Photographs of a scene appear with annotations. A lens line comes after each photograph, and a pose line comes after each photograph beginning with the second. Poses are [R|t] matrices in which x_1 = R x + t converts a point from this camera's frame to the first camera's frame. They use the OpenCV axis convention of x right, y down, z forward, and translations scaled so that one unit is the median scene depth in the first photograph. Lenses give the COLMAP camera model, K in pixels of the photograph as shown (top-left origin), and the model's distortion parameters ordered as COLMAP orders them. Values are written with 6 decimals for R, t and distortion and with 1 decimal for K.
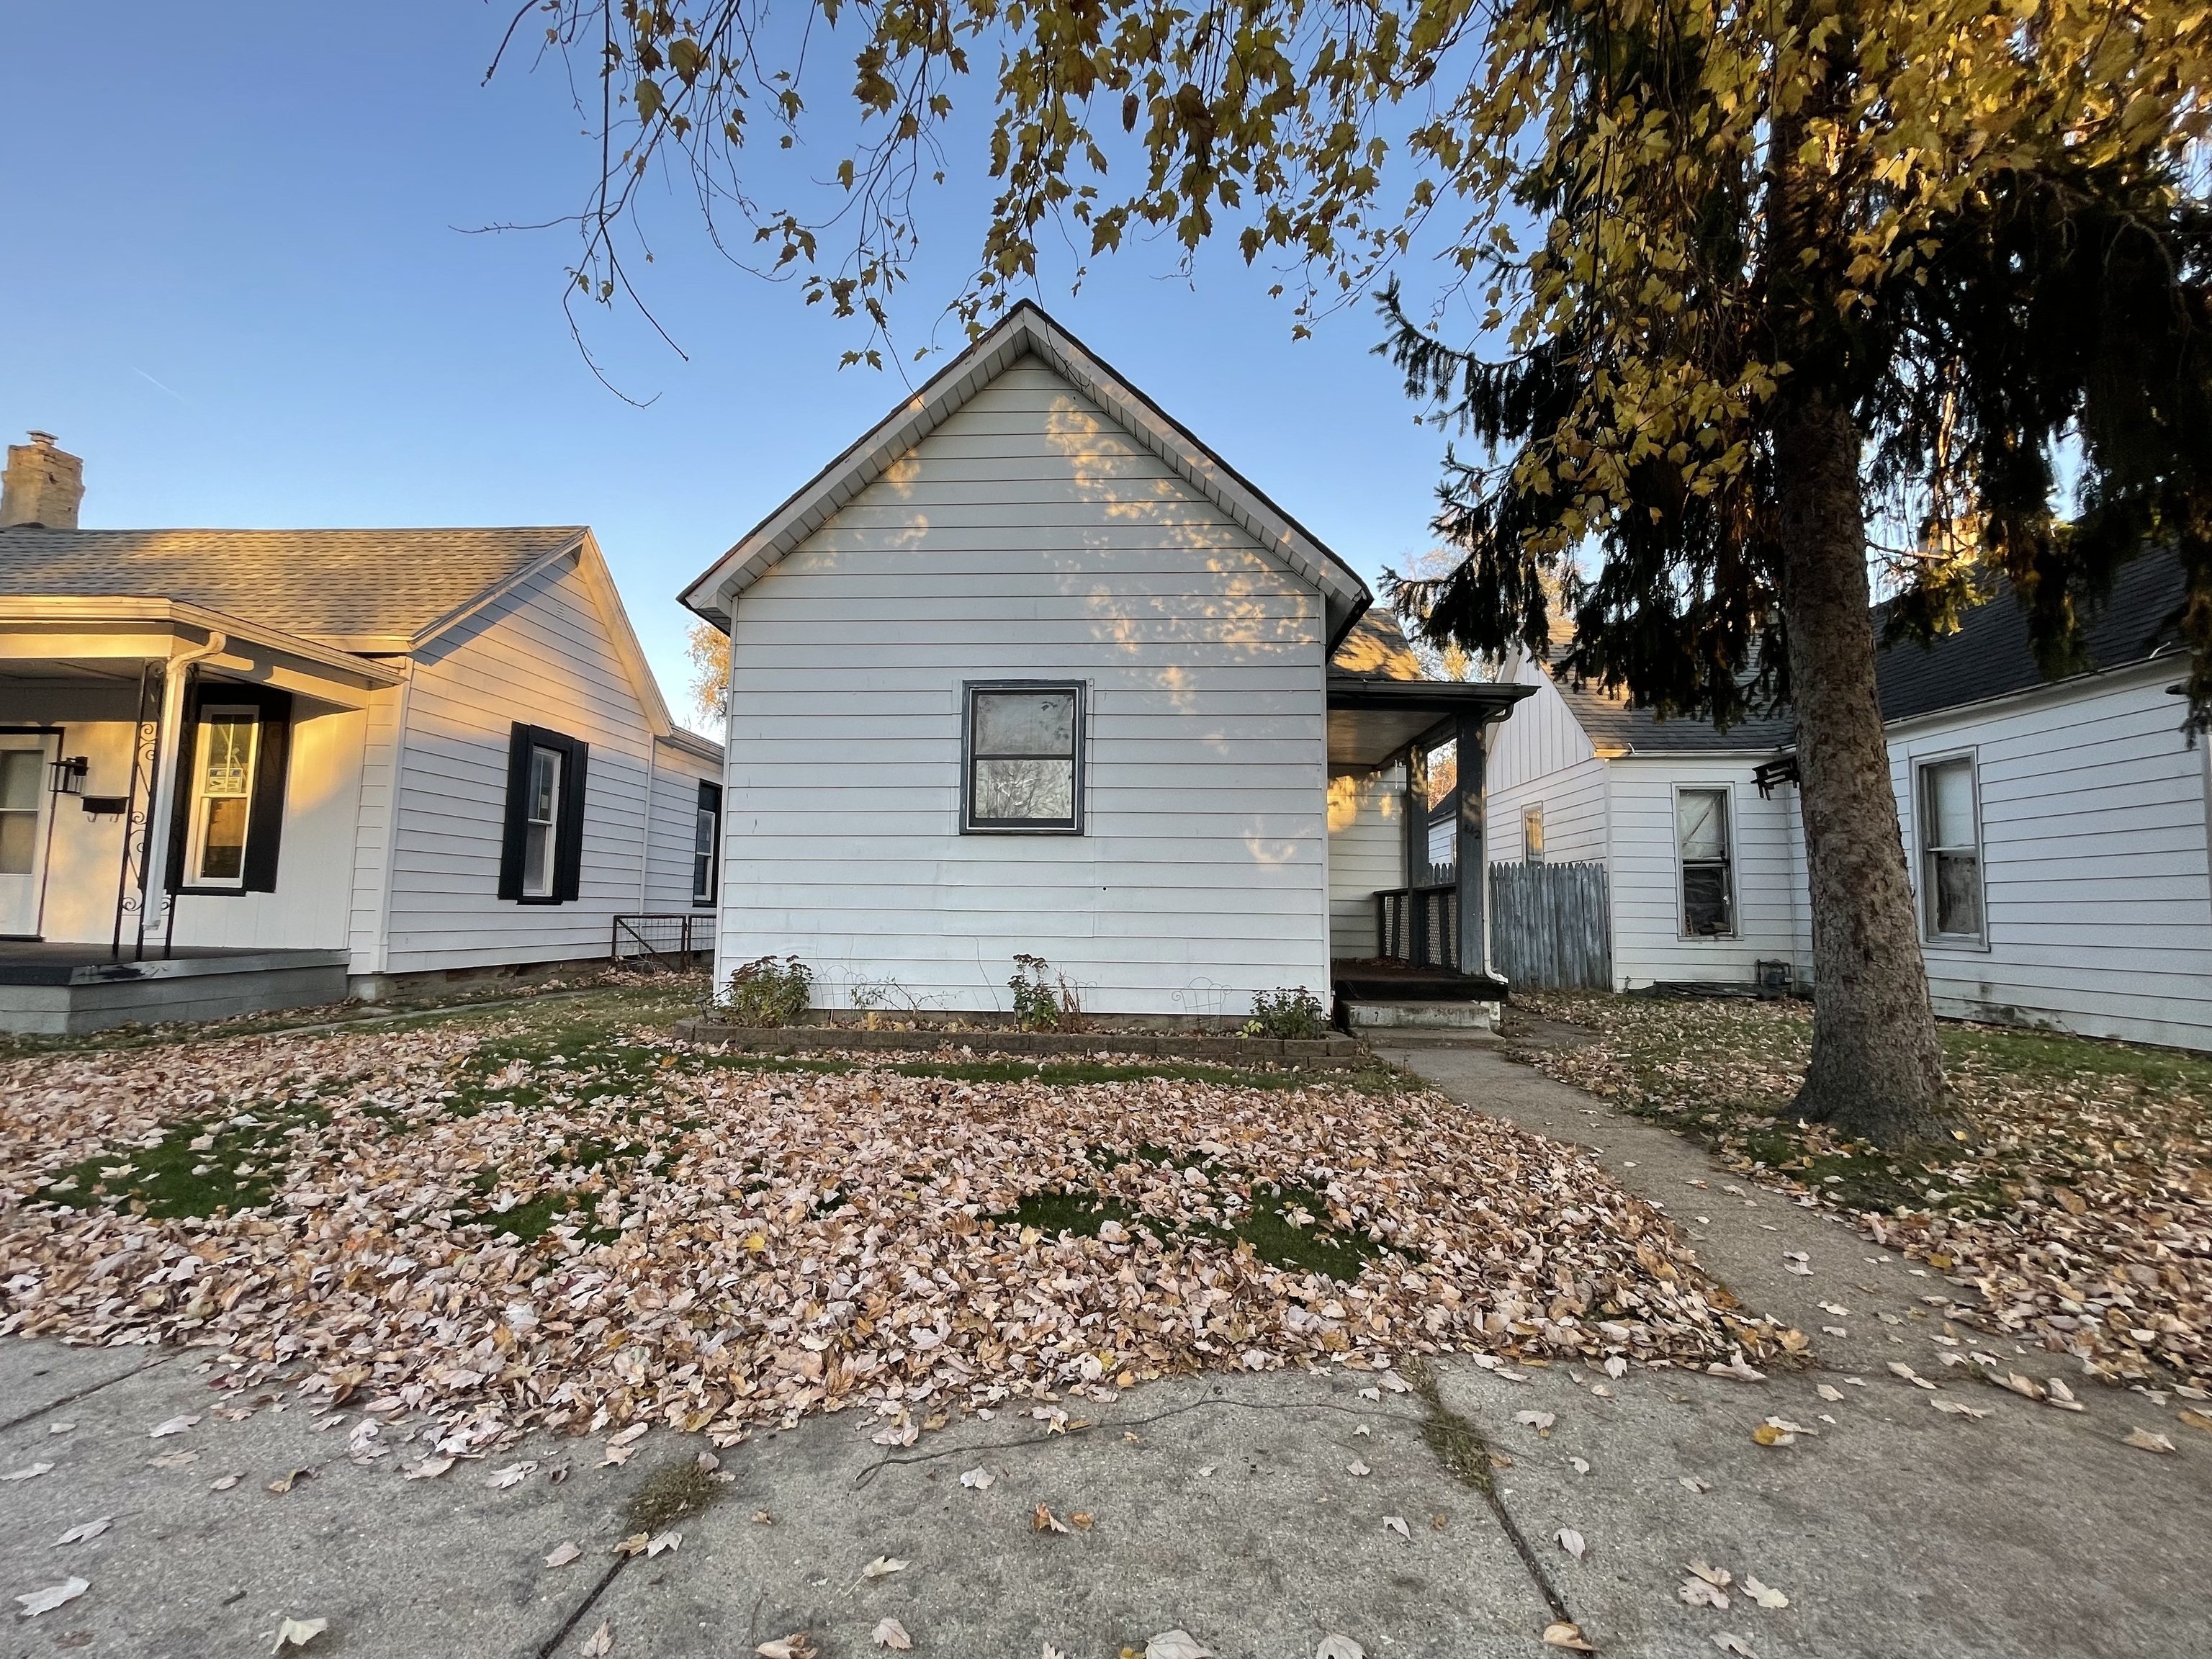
lens RADIAL K [[883.9, 0, 1105.8], [0, 883.9, 844.2], [0, 0, 1]] dist [-0.000704, -0.000630]
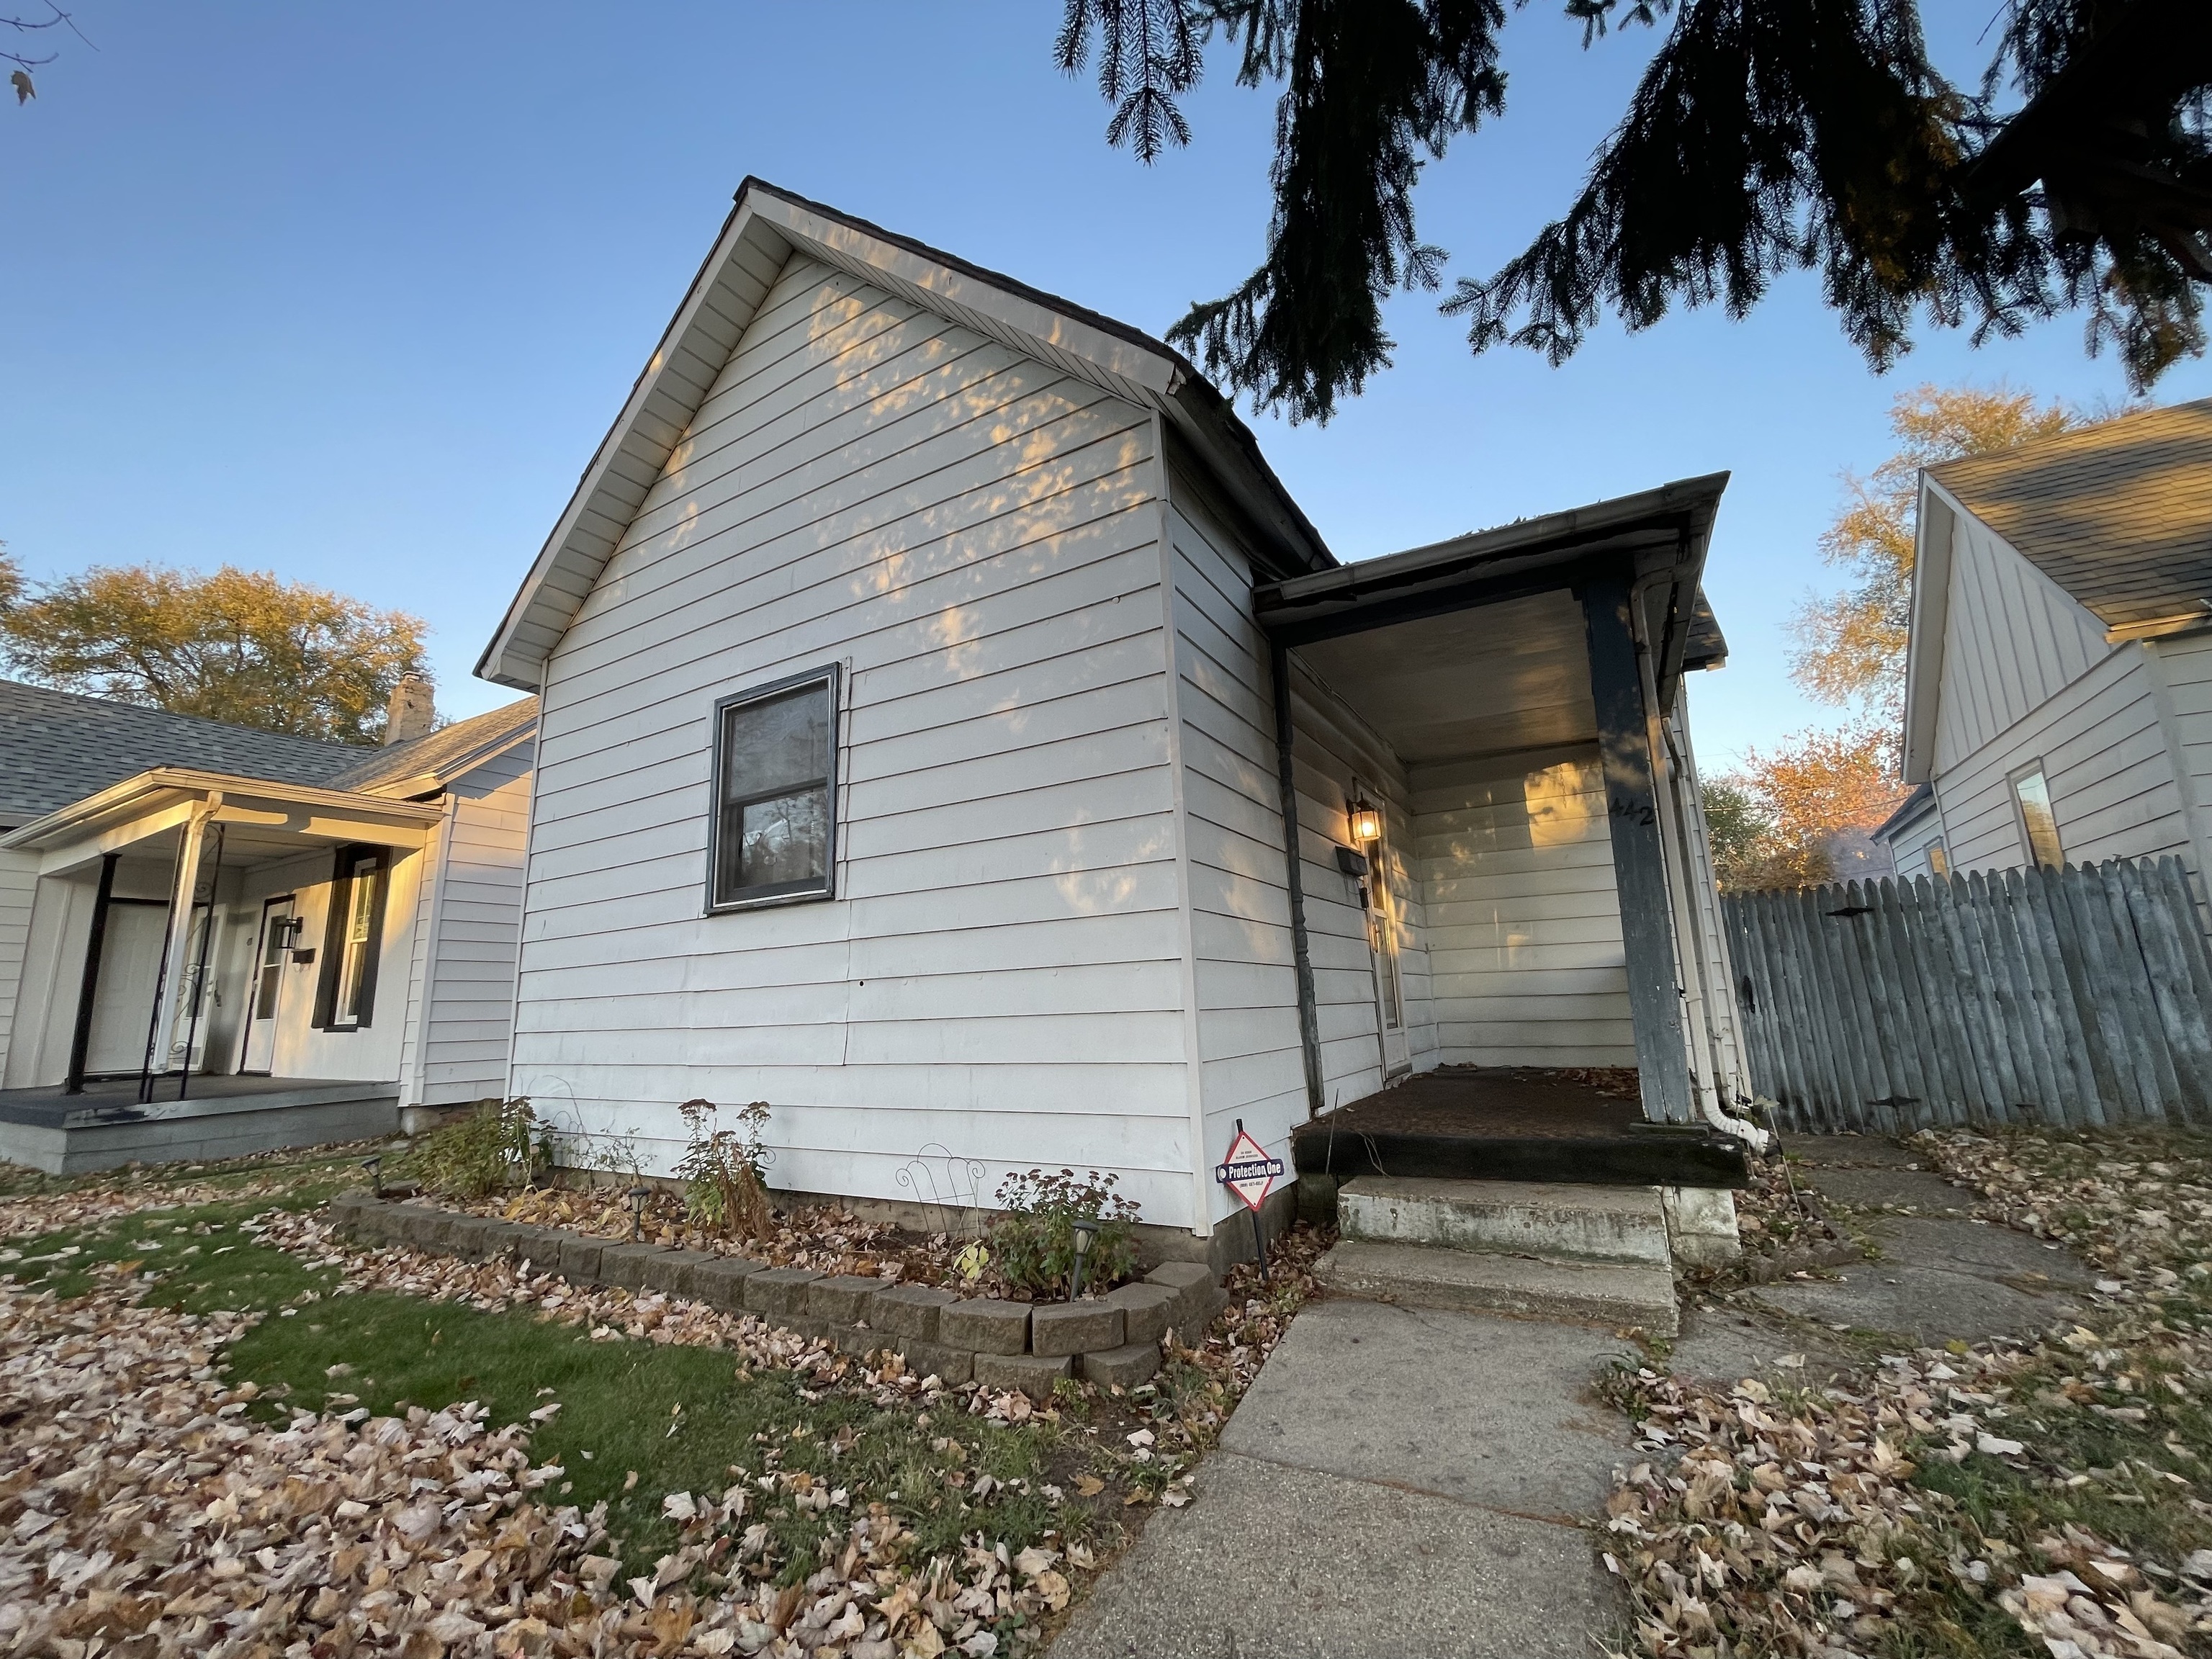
lens RADIAL K [[883.9, 0, 1109.4], [0, 883.9, 842.7], [0, 0, 1]] dist [-0.000704, -0.000630]
pose [[0.888505, -0.127211, -0.440880, 0.411796], [0.082012, 0.989357, -0.120191, 0.040135], [0.451478, 0.070633, 0.889482, 0.503503]]
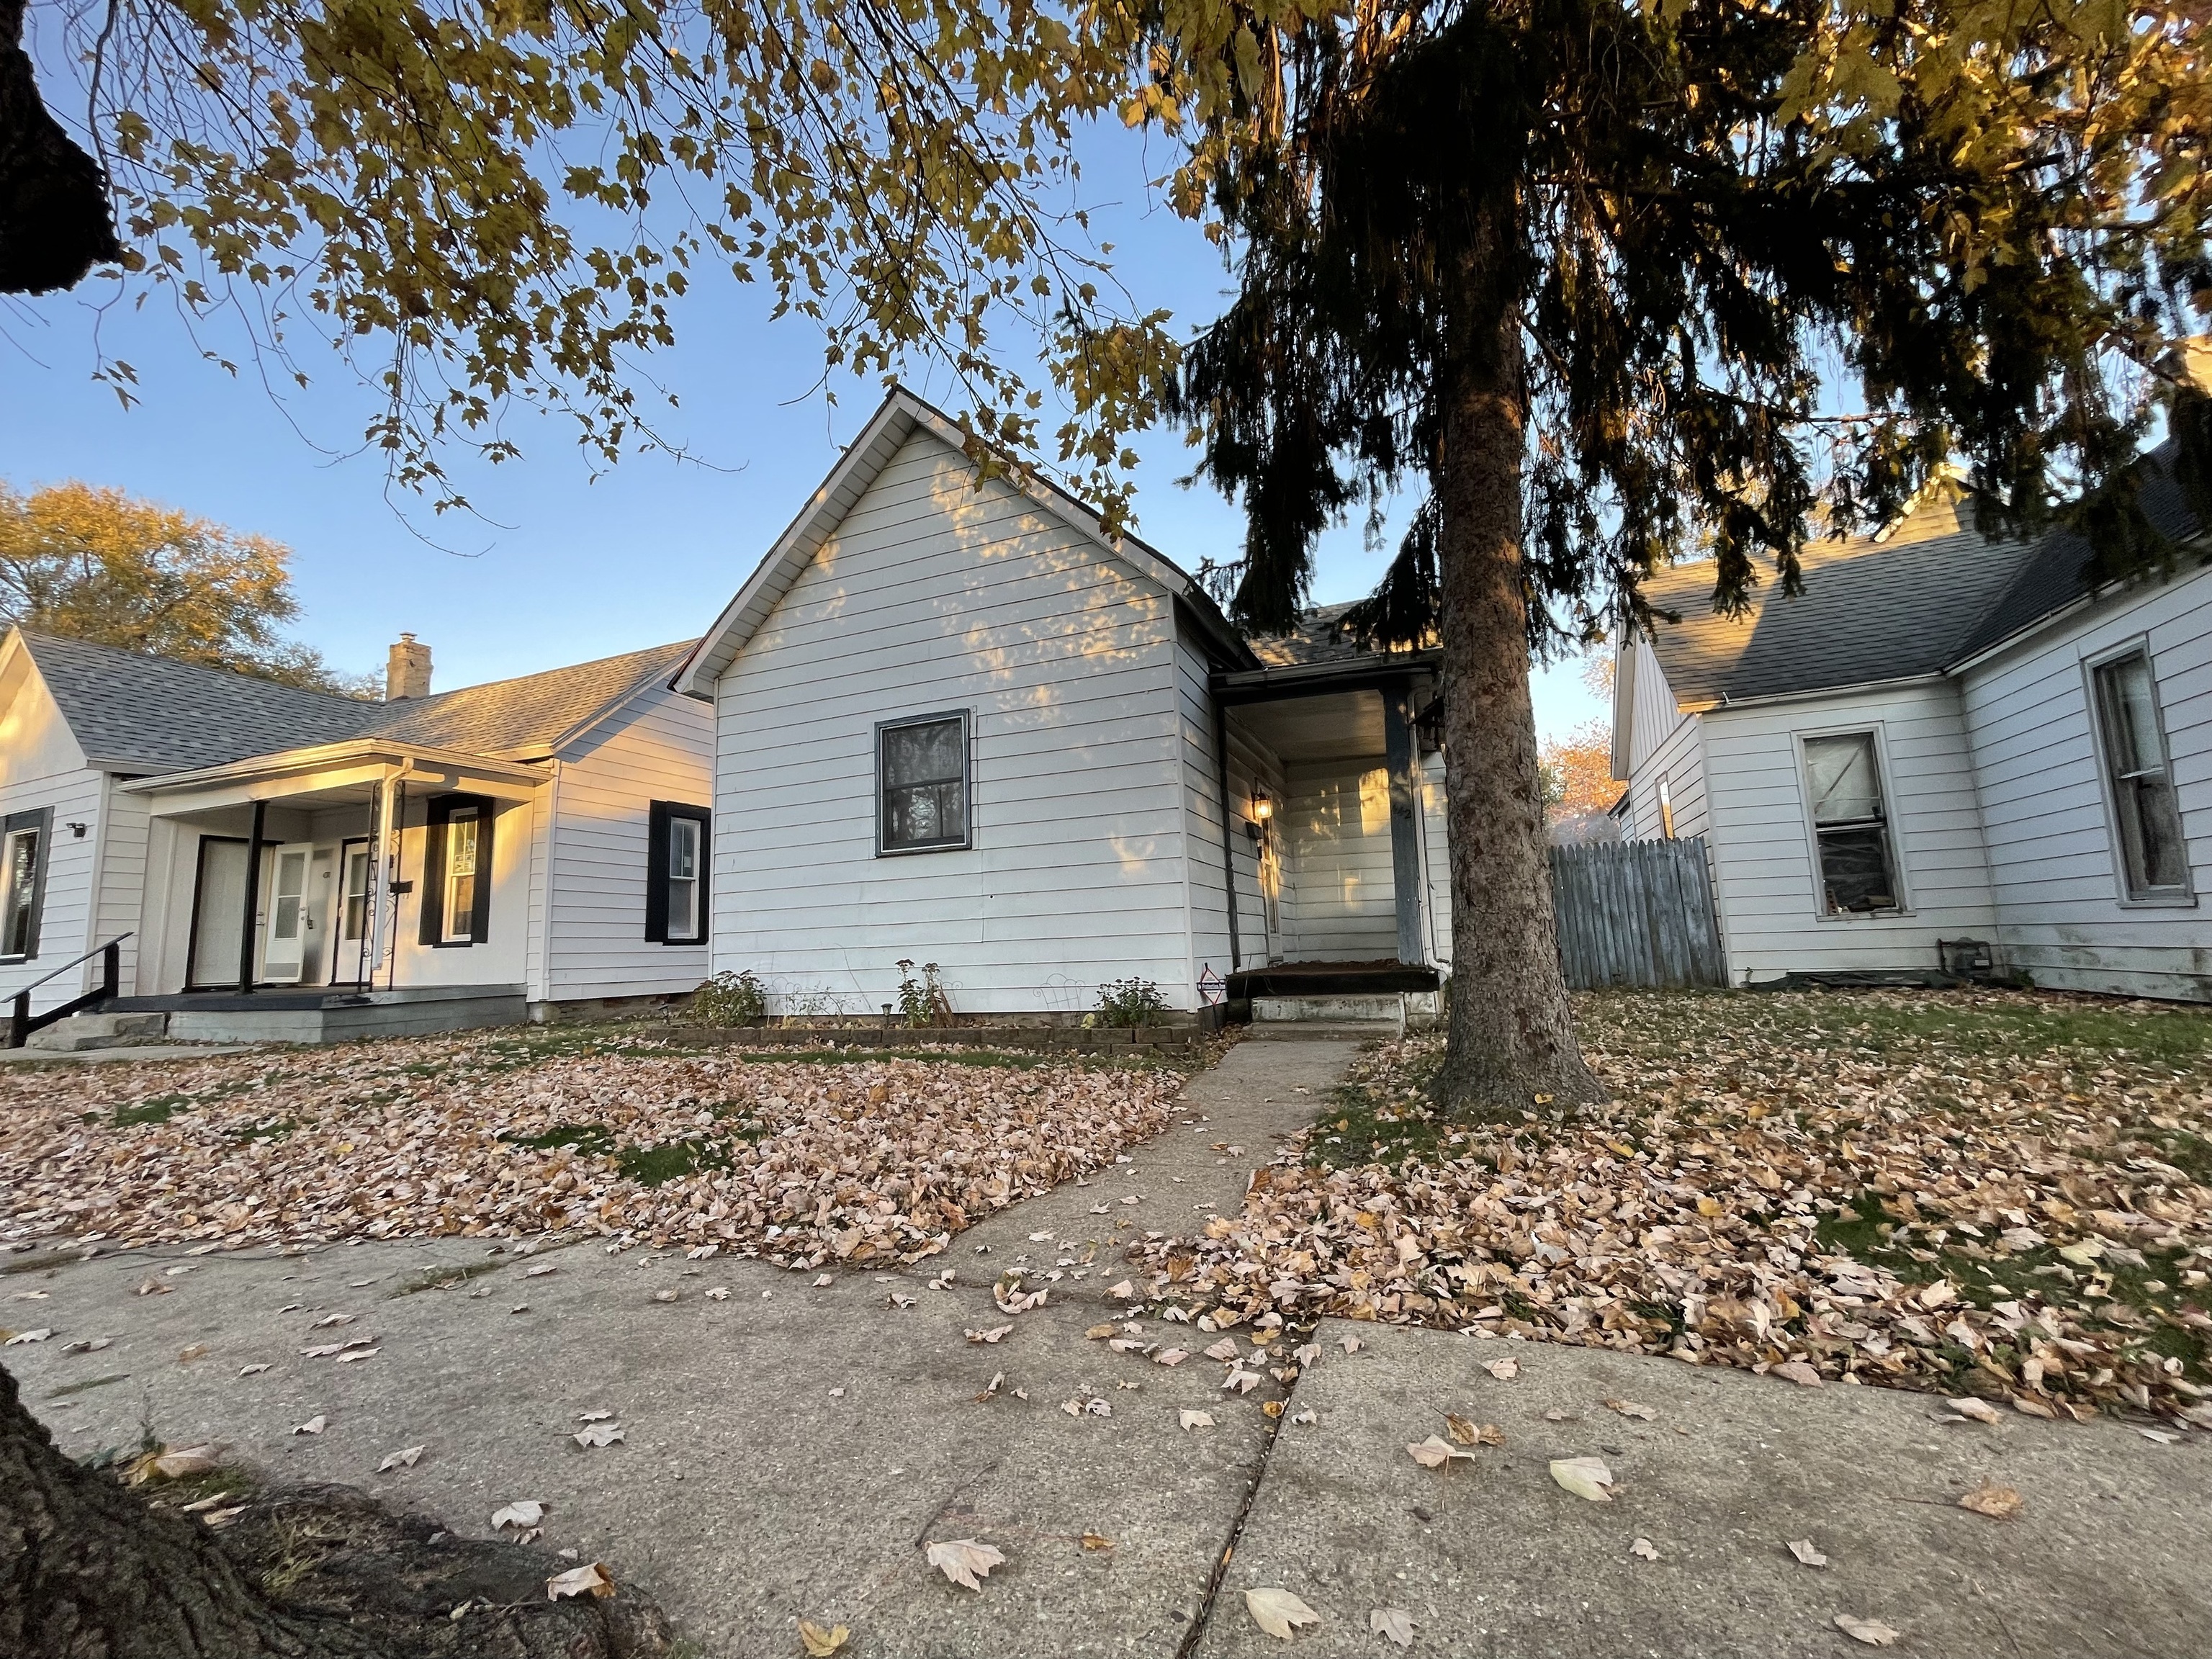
lens RADIAL K [[883.9, 0, 1106.4], [0, 883.9, 843.9], [0, 0, 1]] dist [-0.000704, -0.000630]
pose [[0.944985, -0.086221, -0.315546, 0.455936], [0.073574, 0.995944, -0.051799, 0.049873], [0.318732, 0.025733, 0.947495, 0.019619]]
